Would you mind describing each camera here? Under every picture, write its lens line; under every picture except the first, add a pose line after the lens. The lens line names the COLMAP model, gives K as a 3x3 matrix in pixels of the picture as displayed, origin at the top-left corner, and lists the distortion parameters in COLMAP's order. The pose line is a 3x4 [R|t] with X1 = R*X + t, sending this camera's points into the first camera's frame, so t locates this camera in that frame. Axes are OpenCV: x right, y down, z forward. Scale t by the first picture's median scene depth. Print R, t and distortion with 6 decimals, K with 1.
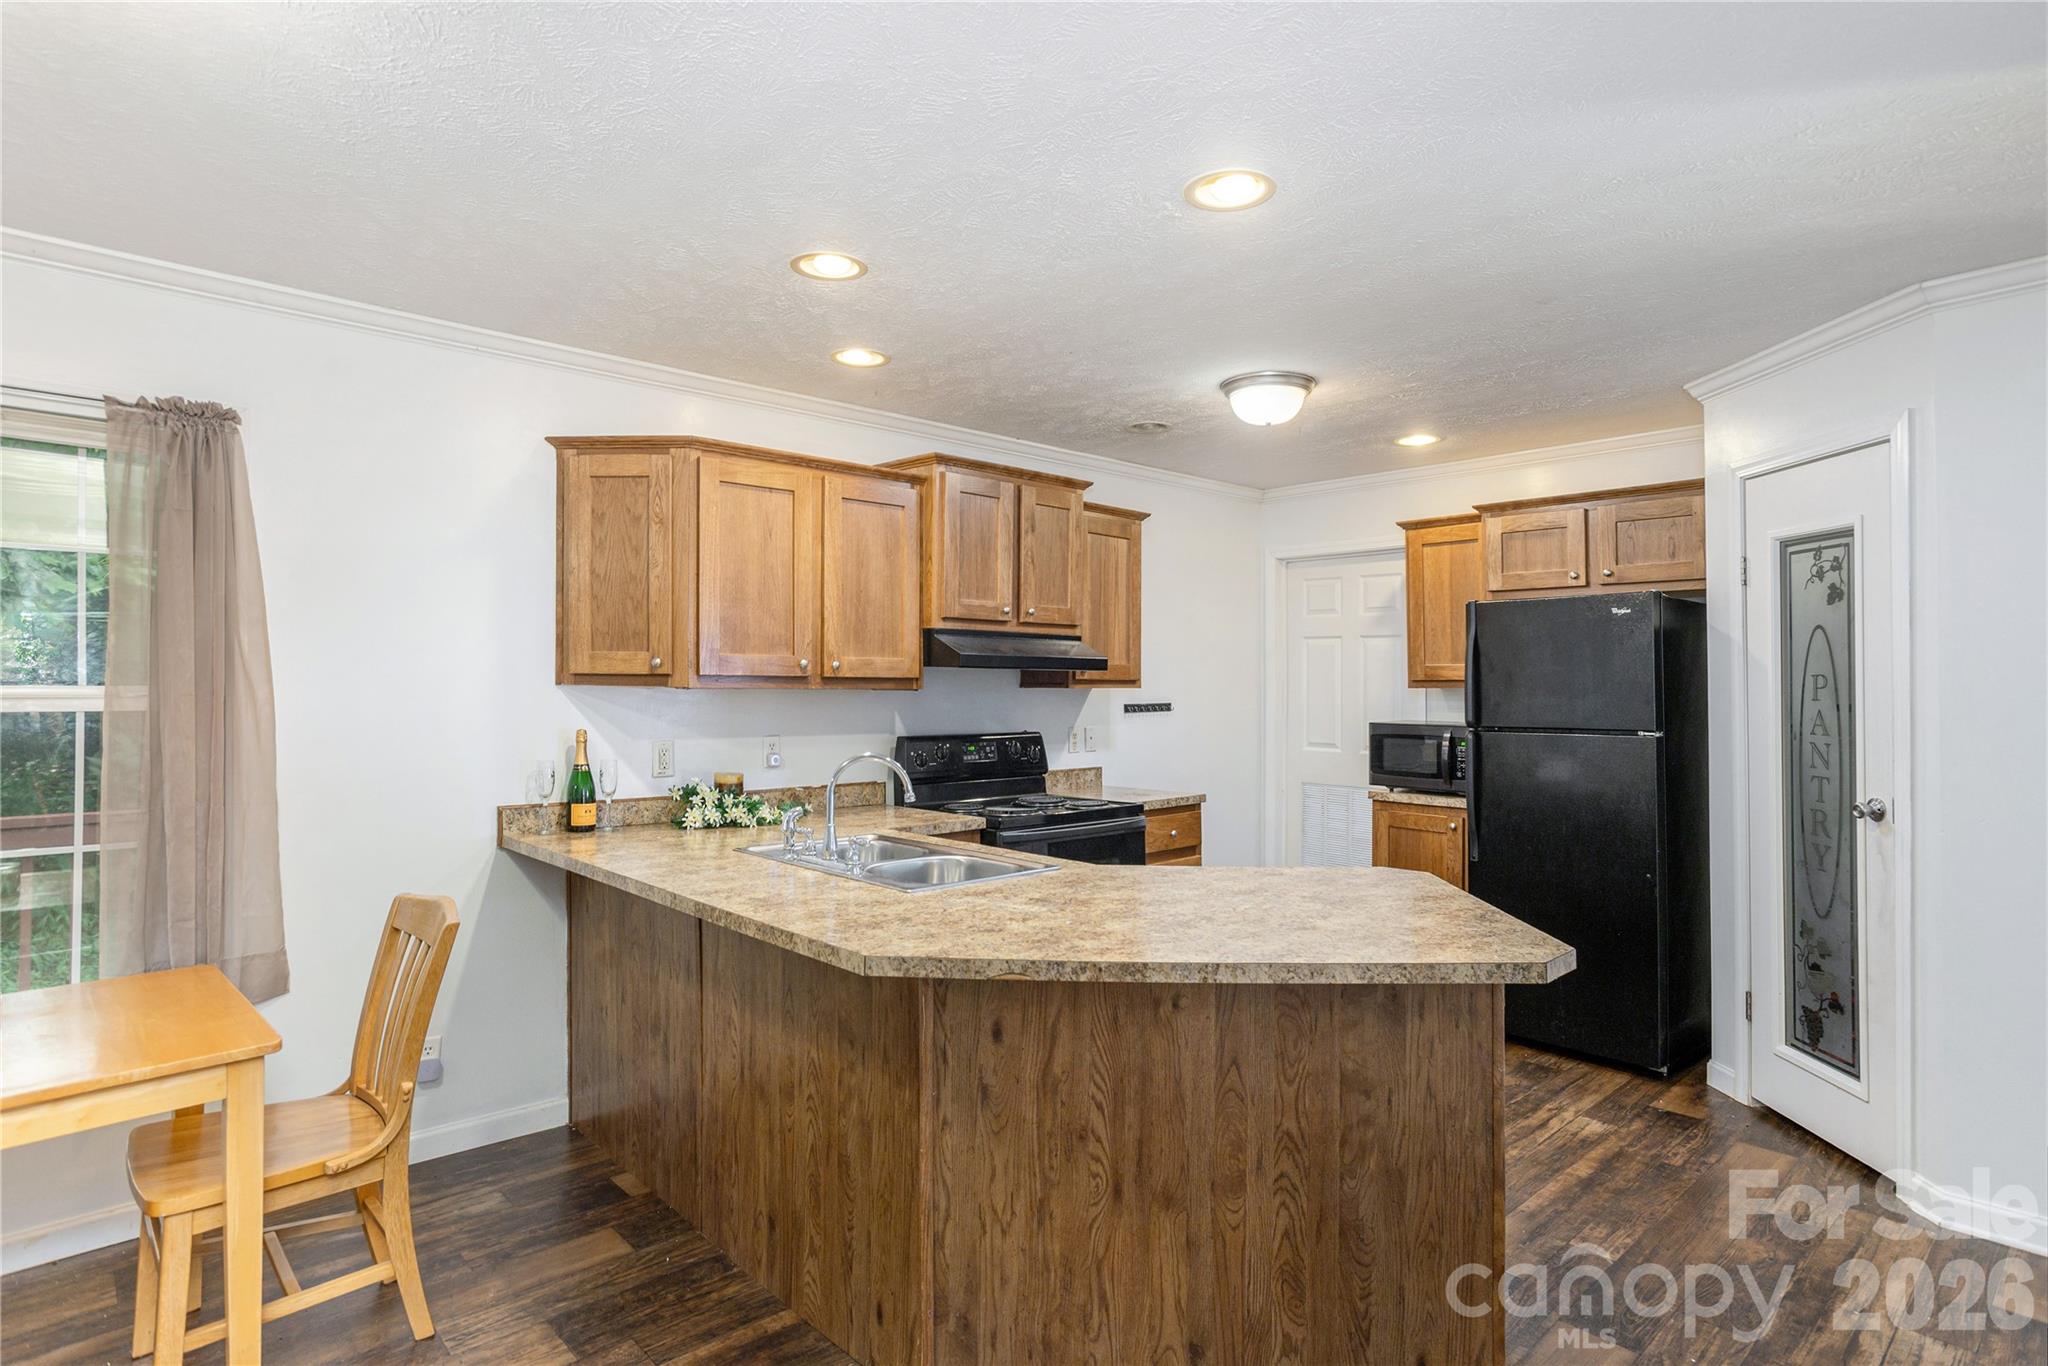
lens RADIAL K [[1096.4, 0, 1092.3], [0, 1096.4, 655.1], [0, 0, 1]] dist [-0.053522, 0.043207]
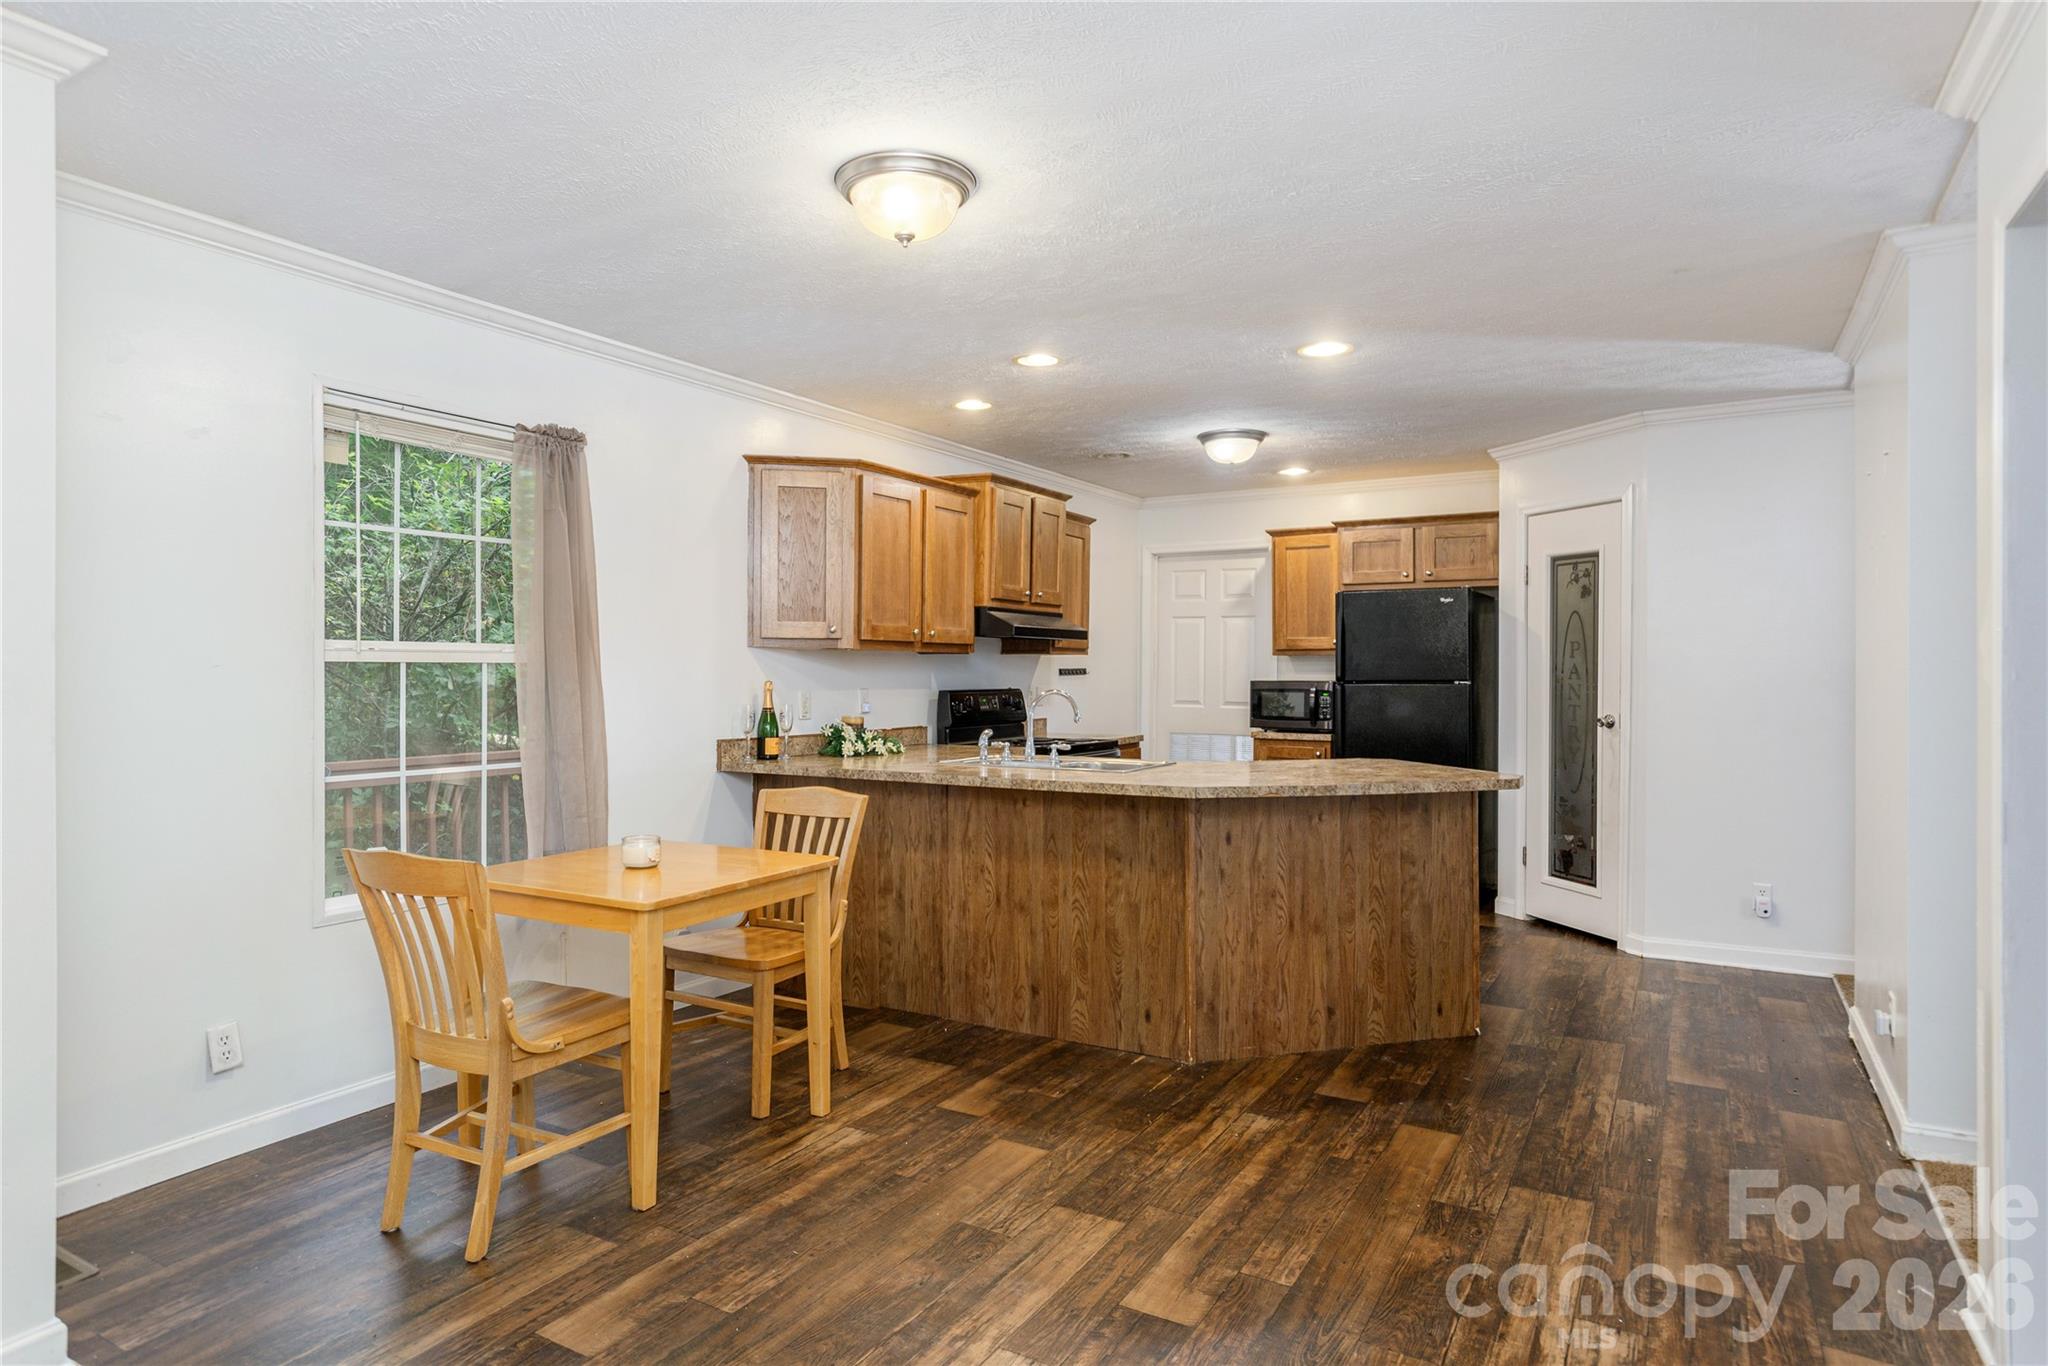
lens RADIAL K [[1096.4, 0, 1092.3], [0, 1096.4, 655.1], [0, 0, 1]] dist [-0.053522, 0.043207]
pose [[0.963016, -0.000522, 0.269445, -0.460112], [-0.003726, 0.999877, 0.015254, 0.016605], [-0.269419, -0.015694, 0.962895, -0.370798]]
